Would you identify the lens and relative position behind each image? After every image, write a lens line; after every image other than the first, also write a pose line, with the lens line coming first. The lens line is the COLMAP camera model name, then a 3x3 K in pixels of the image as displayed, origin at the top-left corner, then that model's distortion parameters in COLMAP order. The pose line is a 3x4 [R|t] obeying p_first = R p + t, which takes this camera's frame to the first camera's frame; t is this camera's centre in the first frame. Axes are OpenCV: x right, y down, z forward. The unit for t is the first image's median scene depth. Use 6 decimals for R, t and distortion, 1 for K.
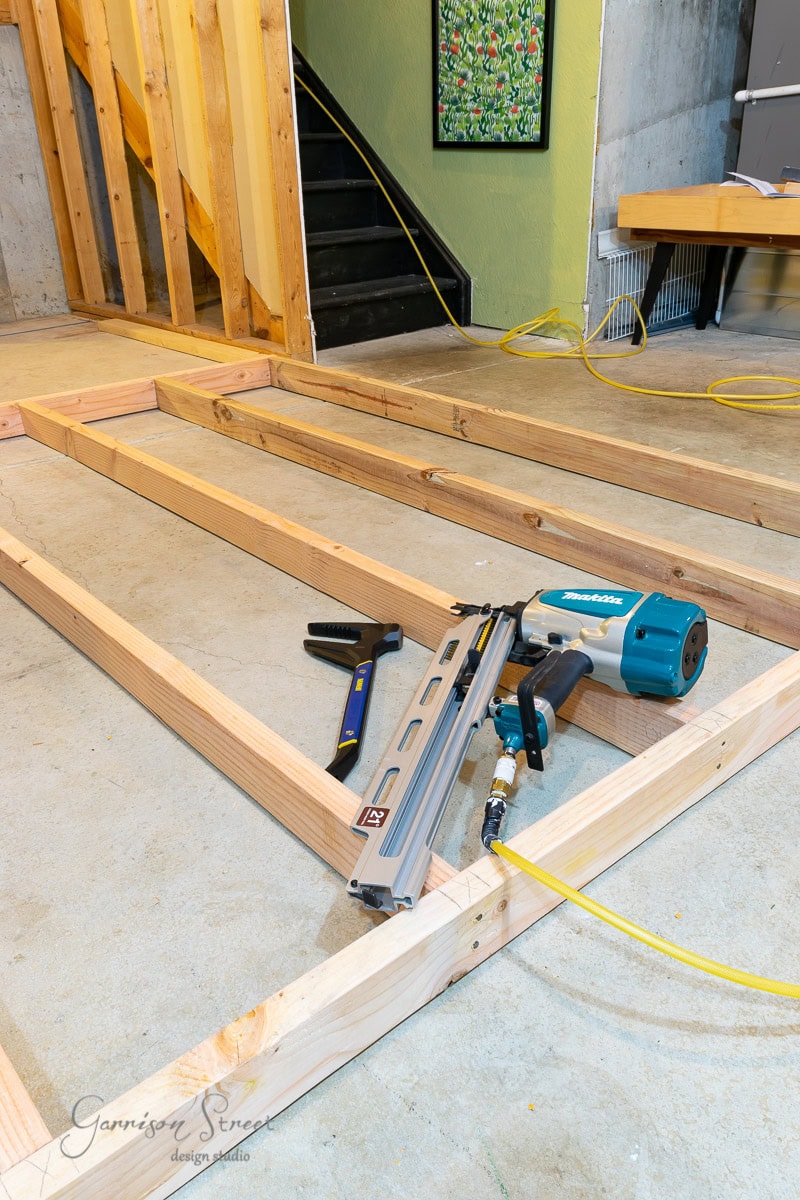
lens RADIAL K [[940.2, 0, 422.6], [0, 940.2, 608.7], [0, 0, 1]] dist [0.007594, -0.000067]
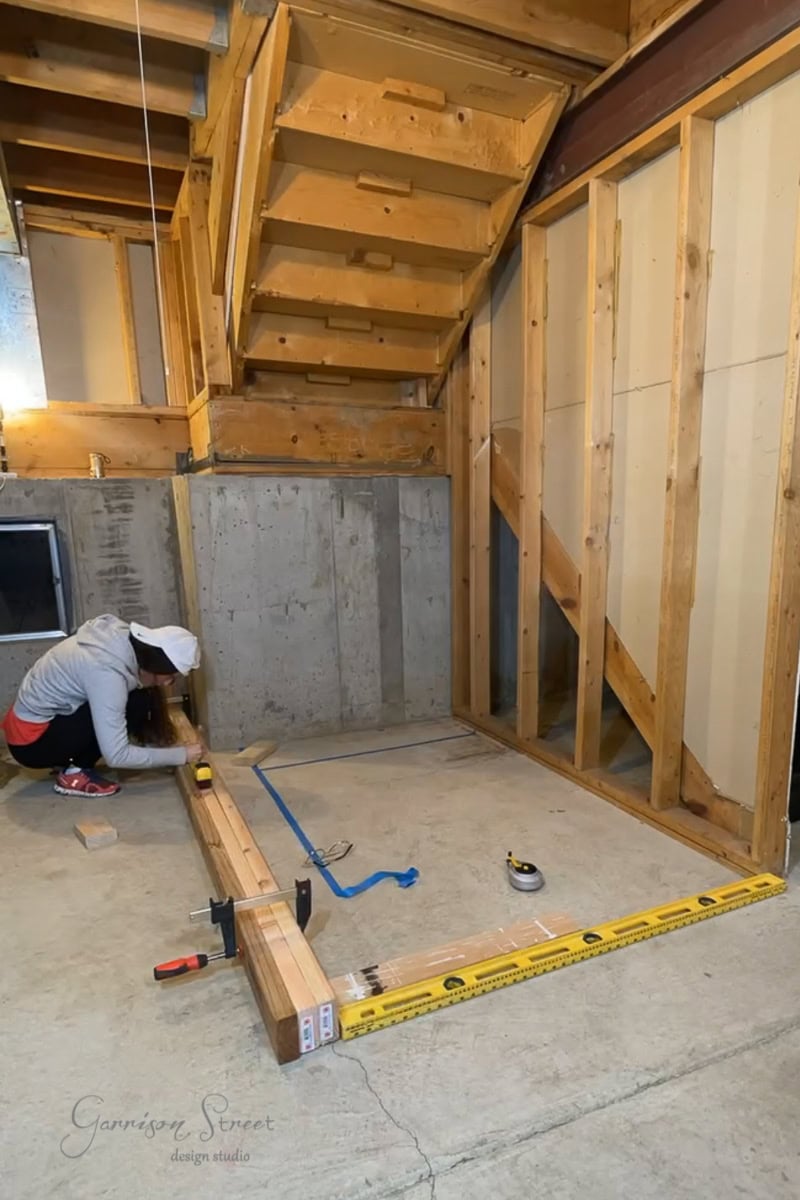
lens RADIAL K [[709.3, 0, 456.4], [0, 709.3, 657.1], [0, 0, 1]] dist [0.044501, -0.049975]
pose [[0.965146, 0.061683, -0.254340, -0.217215], [-0.126765, 0.960401, -0.248115, -0.229322], [0.228964, 0.271709, 0.934746, 0.307262]]
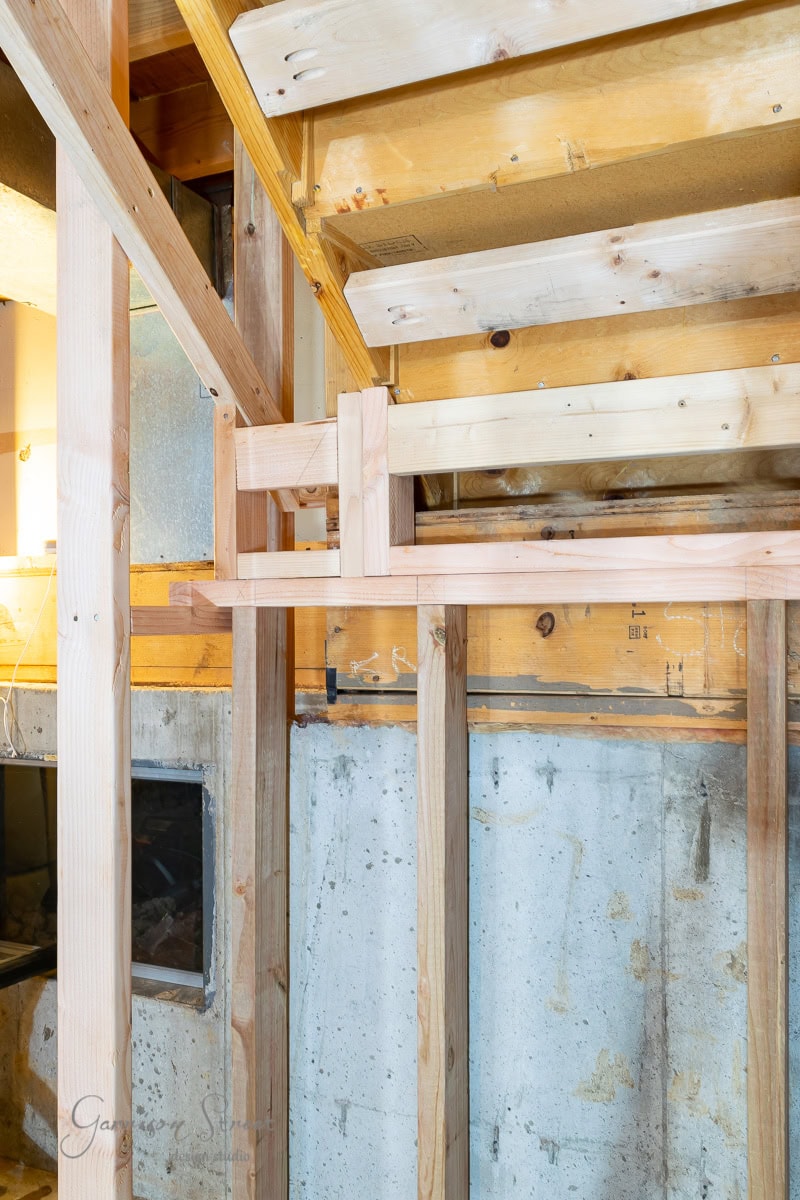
lens RADIAL K [[979.5, 0, 381.1], [0, 979.5, 629.4], [0, 0, 1]] dist [-0.001175, 0.030340]
pose [[0.399517, 0.025775, -0.916363, -0.319437], [-0.420895, 0.893176, -0.158379, -0.571978], [0.814392, 0.448968, 0.367688, 0.791962]]
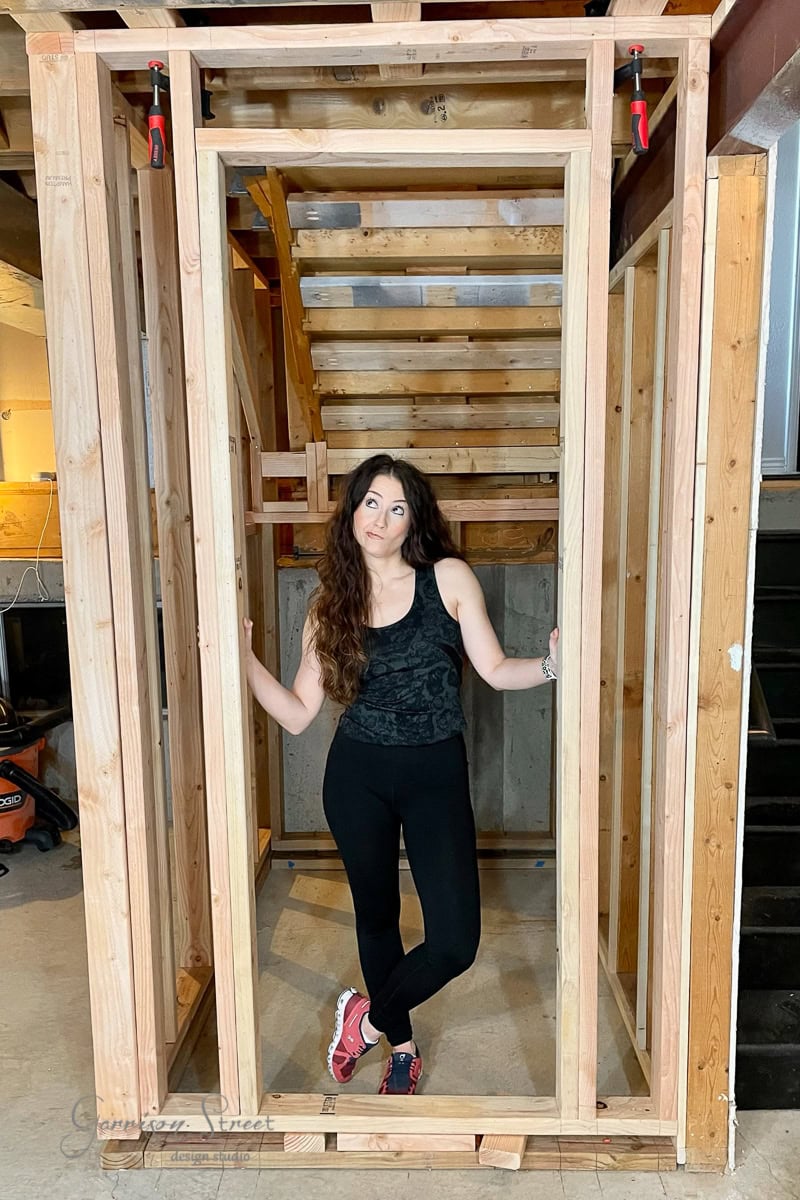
lens RADIAL K [[1023.0, 0, 416.4], [0, 1023.0, 655.5], [0, 0, 1]] dist [0.066431, -0.058520]
pose [[0.739429, 0.123382, -0.661832, 0.126541], [-0.310227, 0.934917, -0.172307, -0.359080], [0.597498, 0.332727, 0.729582, 0.258670]]
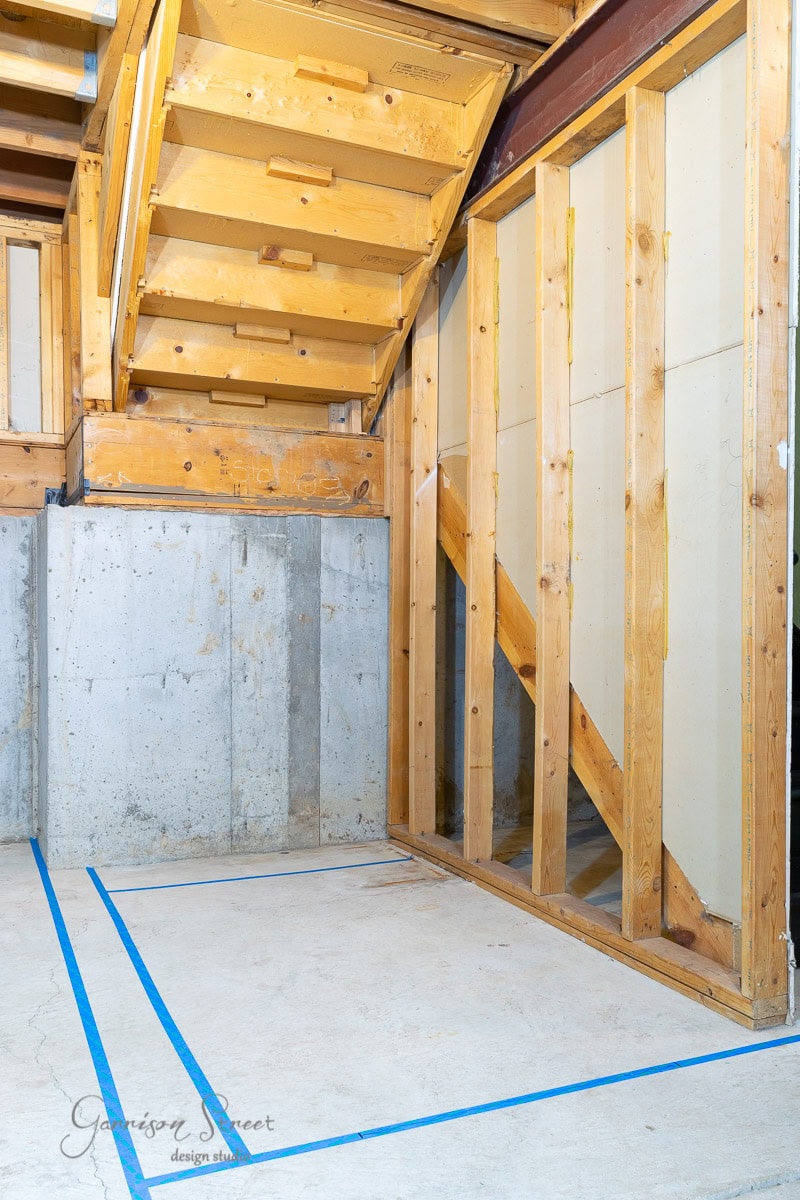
lens RADIAL K [[979.5, 0, 435.9], [0, 979.5, 627.6], [0, 0, 1]] dist [-0.001175, 0.030340]
pose [[0.958111, 0.026691, -0.285149, -0.143867], [-0.150647, 0.893745, -0.422522, -0.173619], [0.243573, 0.447780, 0.860329, 0.315218]]
